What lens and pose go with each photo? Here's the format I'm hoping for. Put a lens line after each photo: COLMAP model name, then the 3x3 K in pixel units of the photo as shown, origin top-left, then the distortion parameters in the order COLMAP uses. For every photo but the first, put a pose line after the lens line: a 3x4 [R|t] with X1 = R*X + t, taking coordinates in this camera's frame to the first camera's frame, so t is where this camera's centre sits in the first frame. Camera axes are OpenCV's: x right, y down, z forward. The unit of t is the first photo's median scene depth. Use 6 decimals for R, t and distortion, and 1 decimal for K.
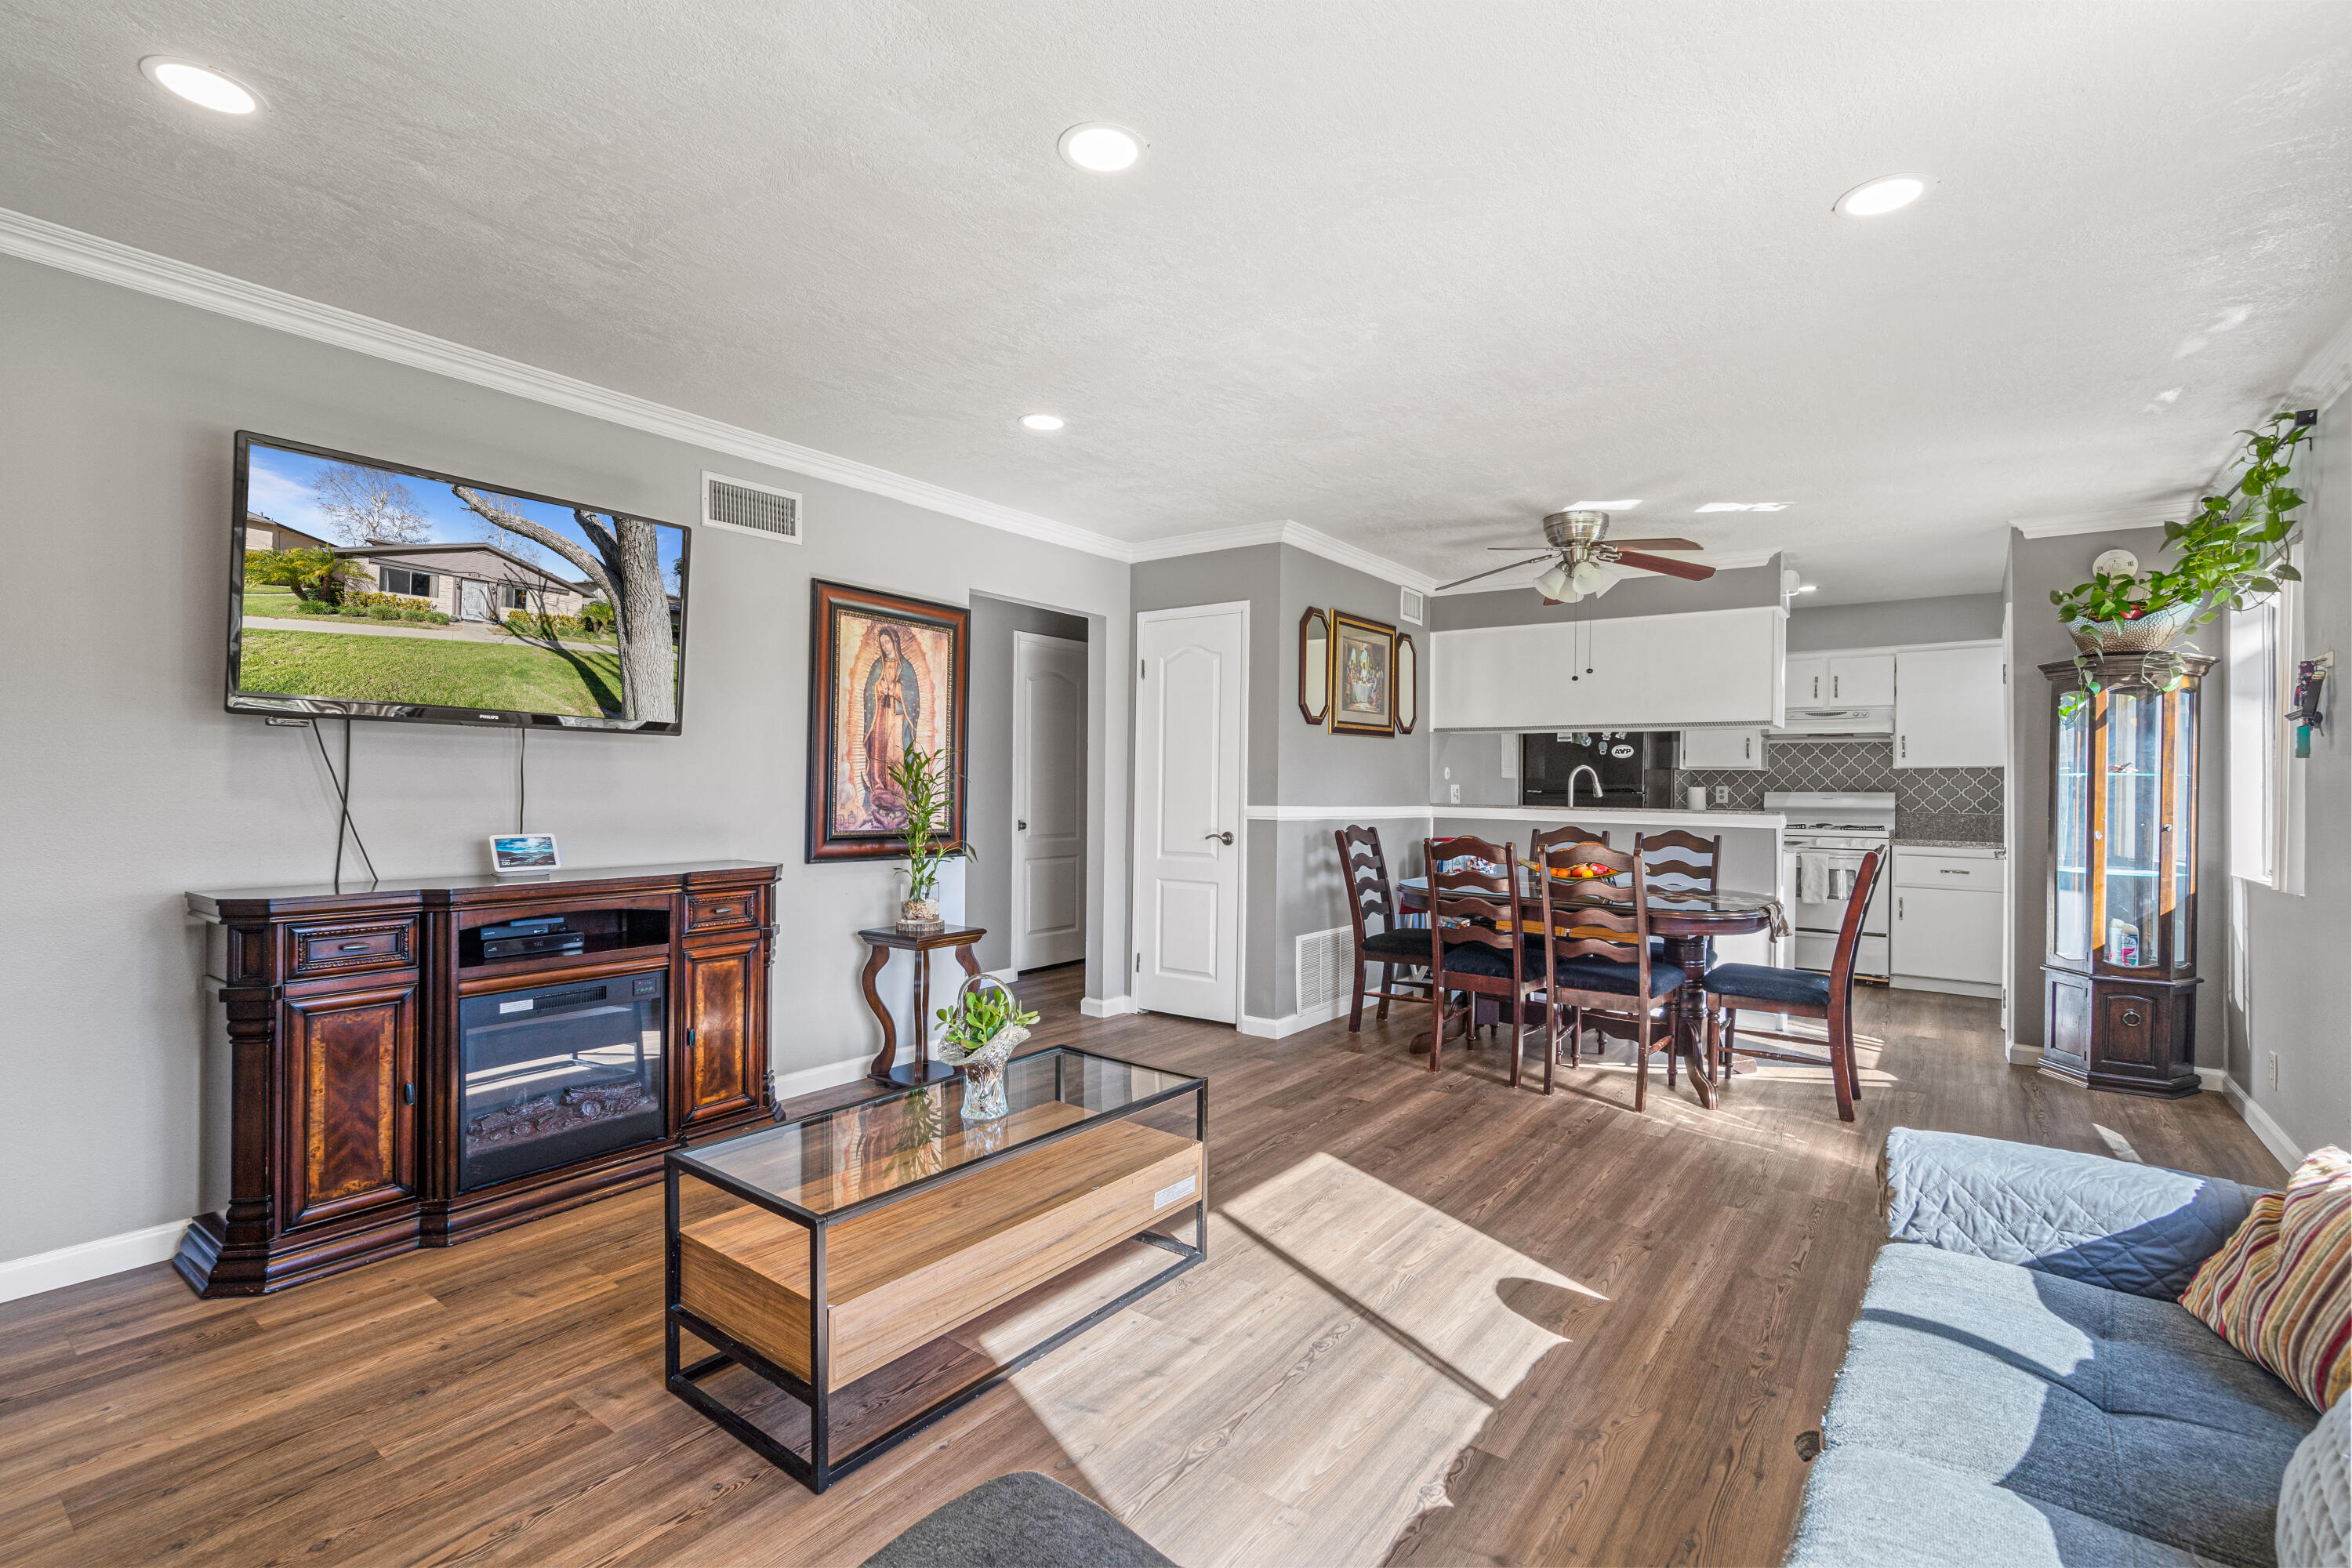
lens RADIAL K [[1065.9, 0, 1179.7], [0, 1065.9, 791.8], [0, 0, 1]] dist [-0.002666, 0.001360]
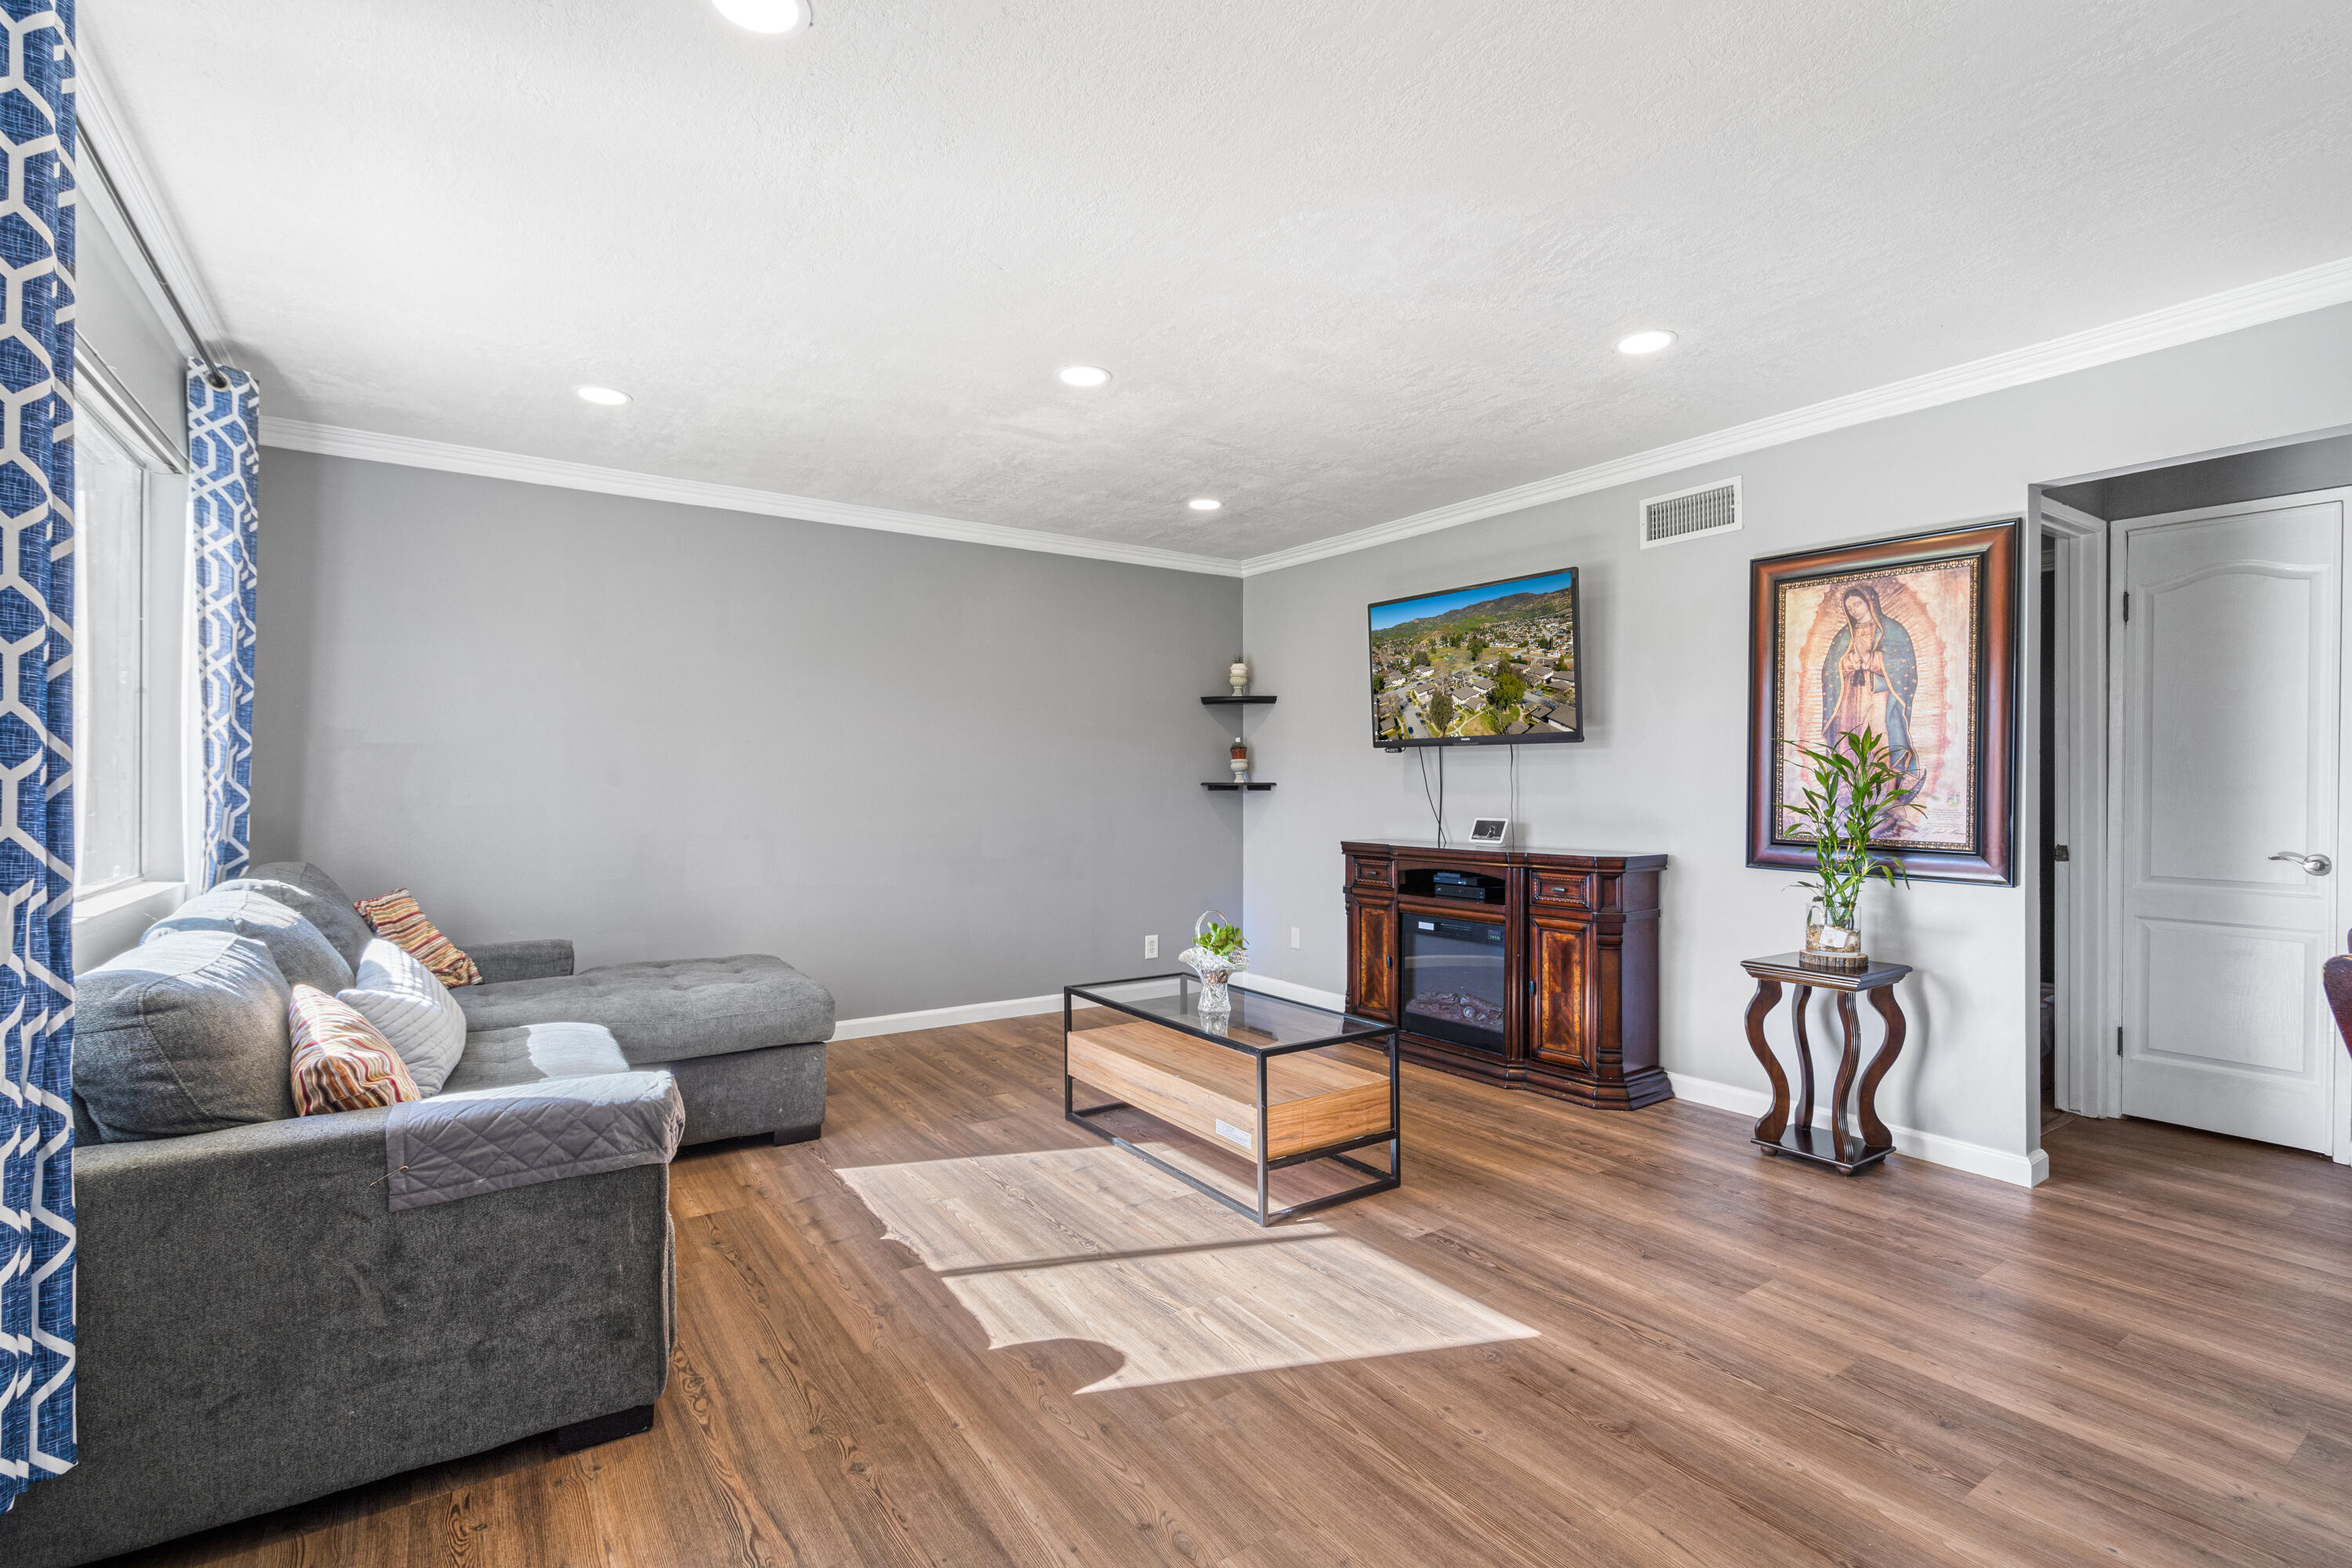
lens RADIAL K [[1065.9, 0, 1183.8], [0, 1065.9, 786.0], [0, 0, 1]] dist [-0.002666, 0.001360]
pose [[-0.321559, -0.011270, -0.946822, 0.669613], [-0.012275, 0.999895, -0.007733, 0.008882], [0.946810, 0.009136, -0.321664, 0.804708]]
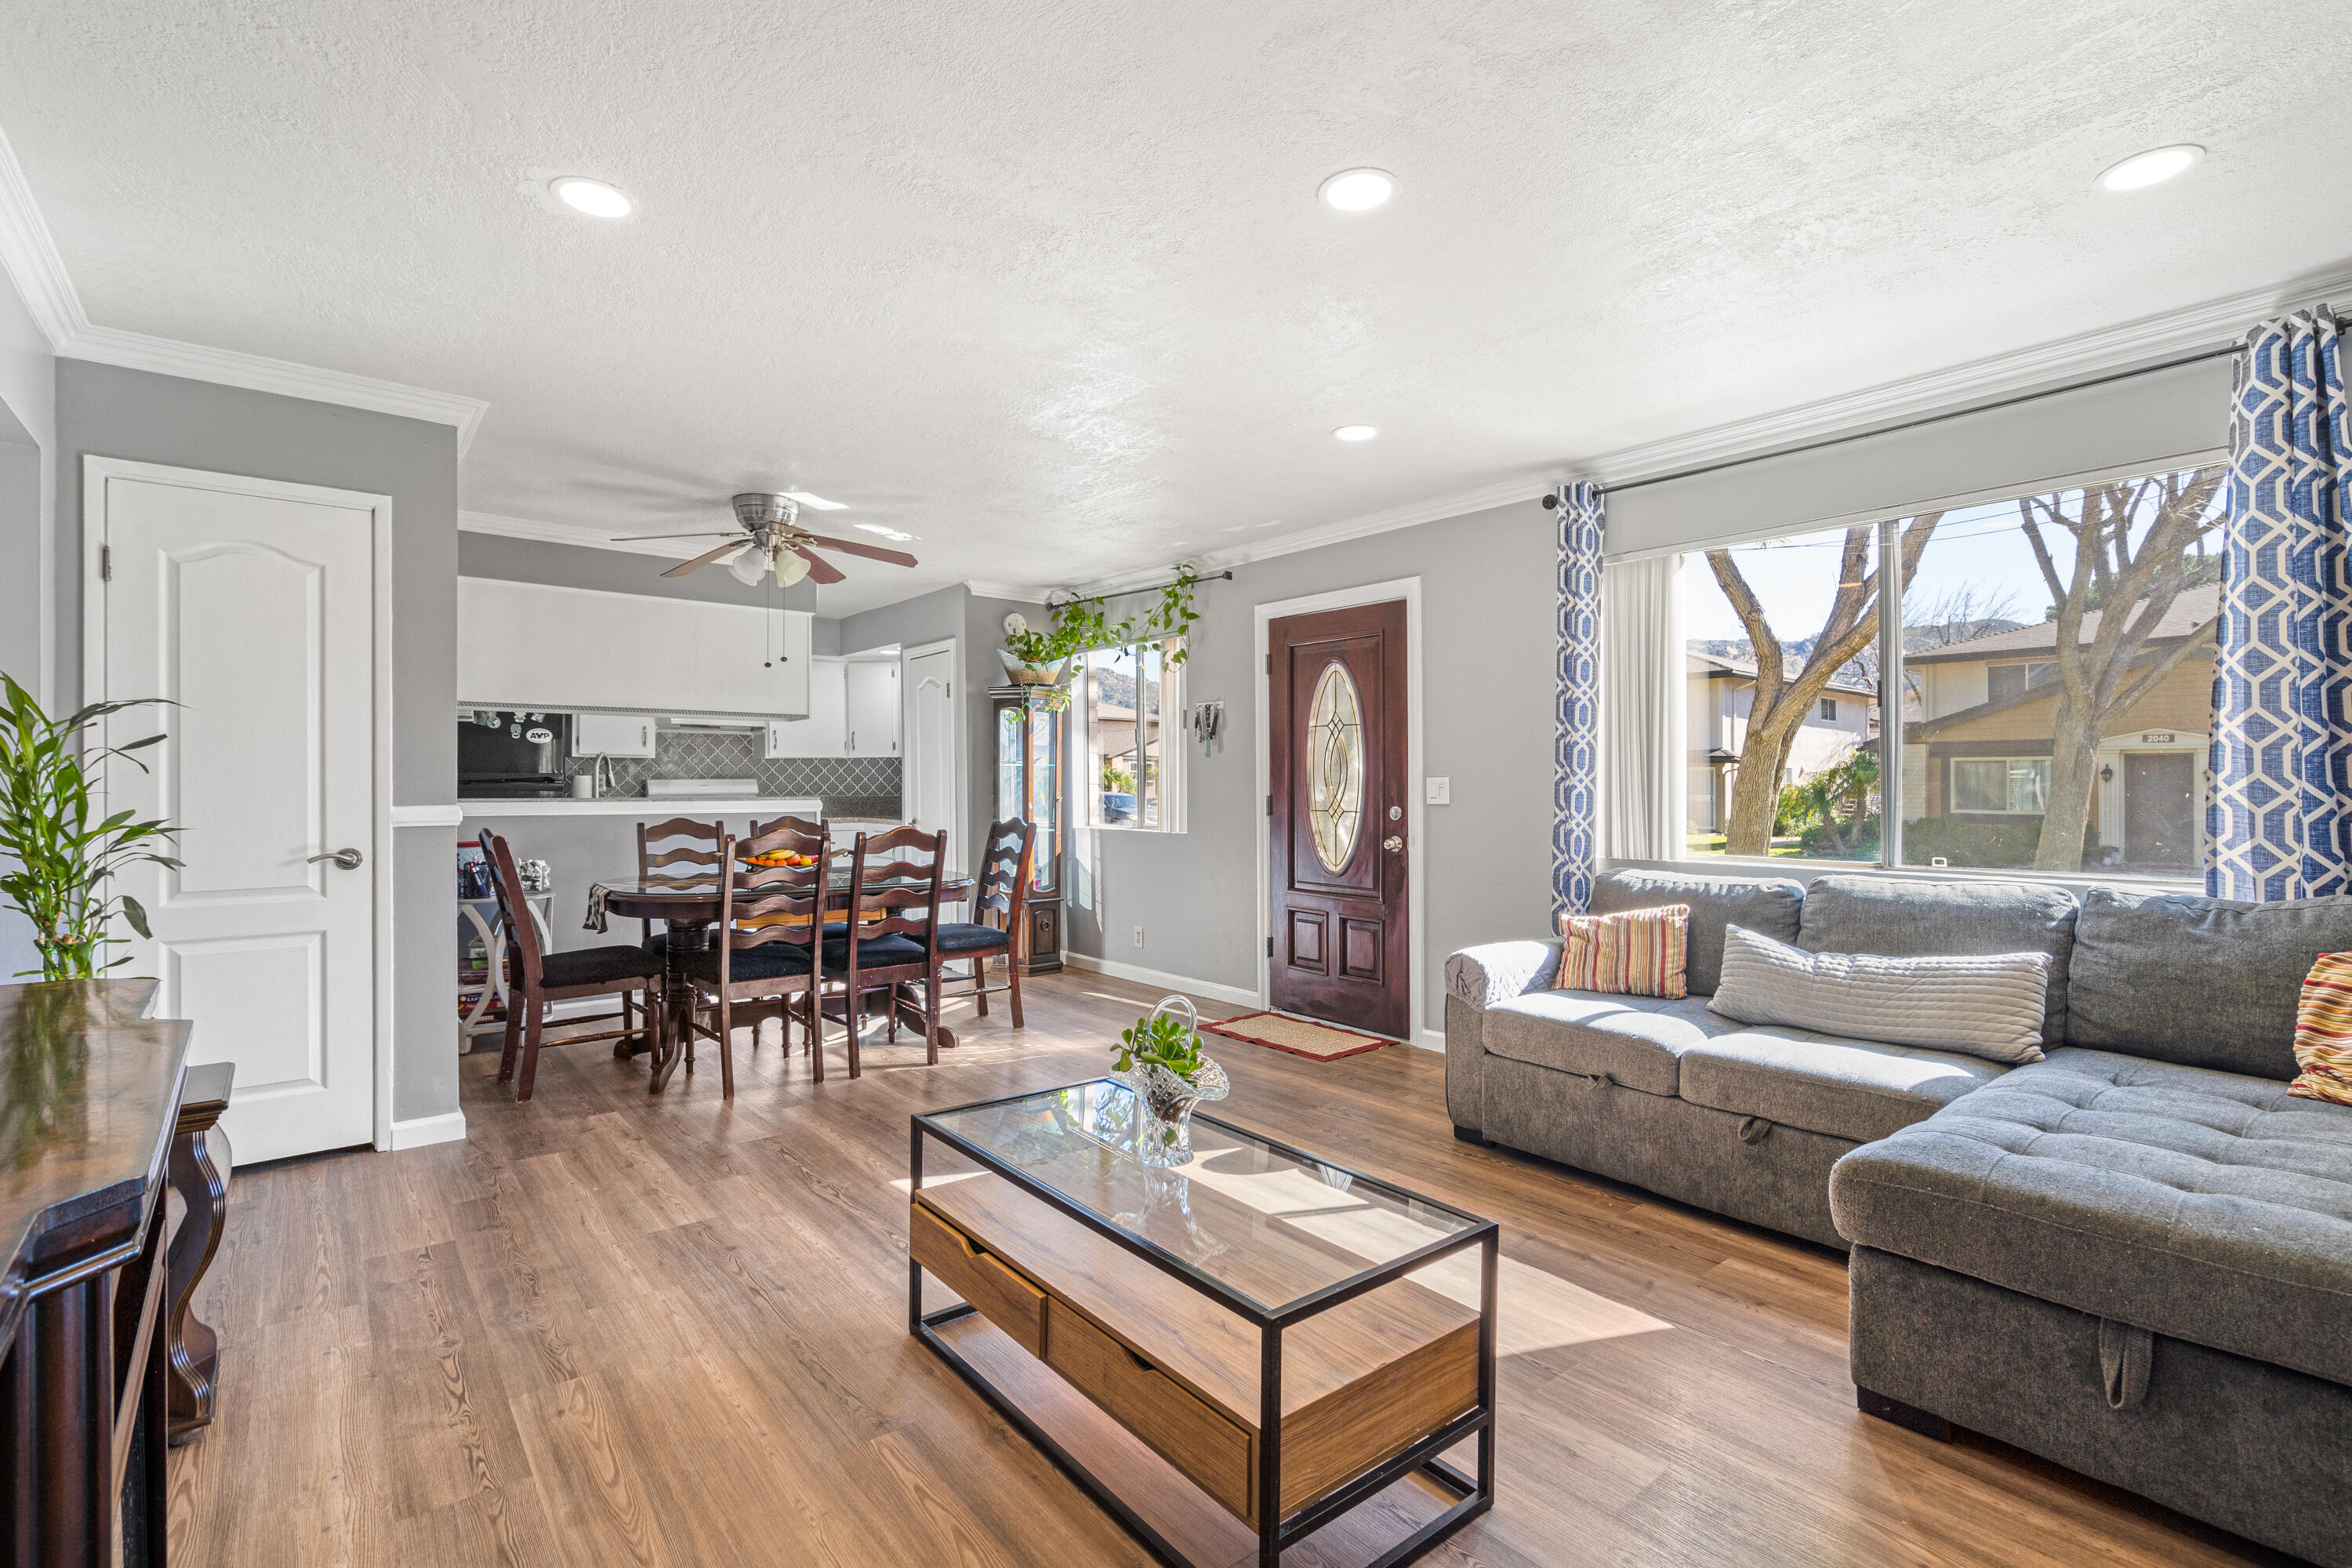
lens RADIAL K [[1070.8, 0, 1184.8], [0, 1070.8, 790.2], [0, 0, 1]] dist [-0.005170, 0.002254]
pose [[0.238727, -0.019754, 0.970886, -0.569673], [0.008332, 0.999798, 0.018293, -0.006924], [-0.971051, 0.003722, 0.238843, 0.444840]]
